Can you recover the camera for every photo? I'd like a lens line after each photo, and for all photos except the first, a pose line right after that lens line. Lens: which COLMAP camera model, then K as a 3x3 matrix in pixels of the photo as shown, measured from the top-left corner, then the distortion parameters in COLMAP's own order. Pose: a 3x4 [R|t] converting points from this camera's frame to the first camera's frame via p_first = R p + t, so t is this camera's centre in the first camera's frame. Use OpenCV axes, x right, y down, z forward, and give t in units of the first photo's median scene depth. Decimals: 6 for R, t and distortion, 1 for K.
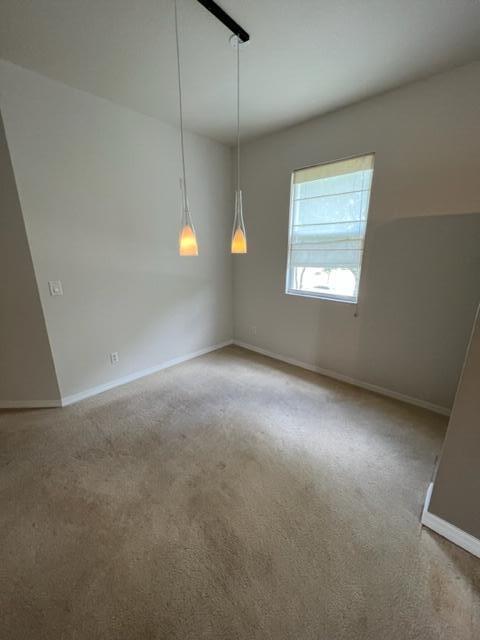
lens RADIAL K [[260.3, 0, 239.8], [0, 260.3, 317.0], [0, 0, 1]] dist [0.000962, -0.000040]
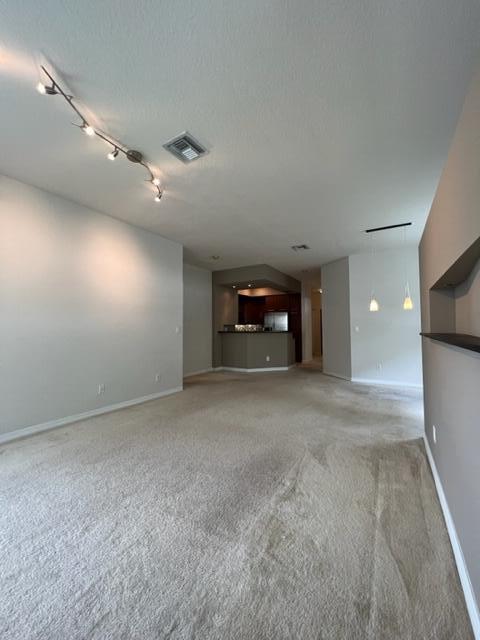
lens RADIAL K [[260.3, 0, 241.3], [0, 260.3, 321.6], [0, 0, 1]] dist [0.000962, -0.000040]
pose [[0.208805, -0.023145, -0.977683, 1.297575], [-0.243893, 0.966900, -0.074978, 0.241796], [0.947057, 0.254105, 0.196248, -0.456883]]
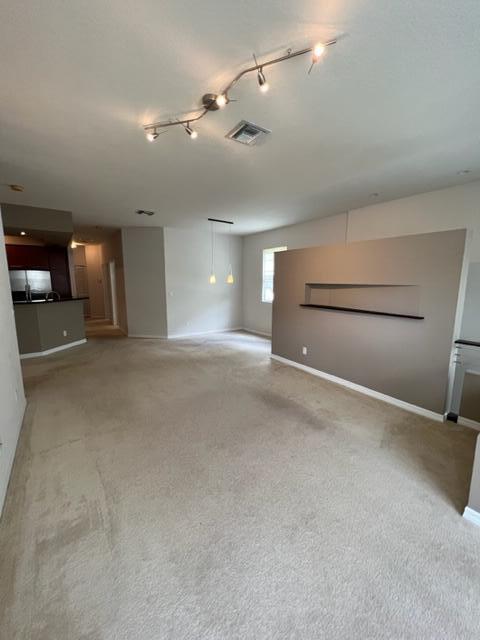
lens RADIAL K [[260.3, 0, 241.6], [0, 260.3, 319.9], [0, 0, 1]] dist [0.000962, -0.000040]
pose [[0.981218, 0.038969, -0.188926, 0.539580], [-0.058083, 0.993616, -0.096712, 0.360021], [0.183951, 0.105869, 0.977217, -1.441574]]
